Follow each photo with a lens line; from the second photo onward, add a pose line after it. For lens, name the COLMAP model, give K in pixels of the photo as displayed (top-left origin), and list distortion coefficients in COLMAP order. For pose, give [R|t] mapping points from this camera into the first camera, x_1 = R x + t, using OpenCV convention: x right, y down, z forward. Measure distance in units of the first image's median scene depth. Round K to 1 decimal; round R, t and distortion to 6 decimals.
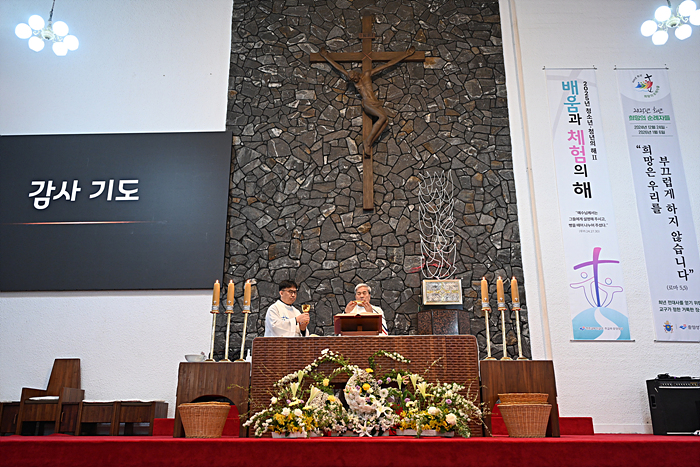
lens RADIAL K [[597.3, 0, 350.8], [0, 597.3, 231.4], [0, 0, 1]] dist [0.006624, -0.001273]
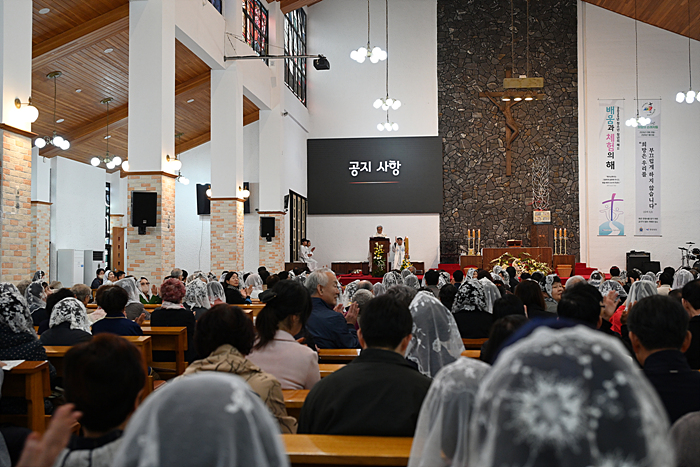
lens RADIAL K [[799.7, 0, 348.9], [0, 799.7, 234.7], [0, 0, 1]] dist [-0.016873, 0.000000]
pose [[0.996444, -0.006070, -0.084035, -0.298944], [0.030209, 0.956827, 0.289083, -0.672343], [0.078652, -0.290593, 0.953609, -1.828612]]
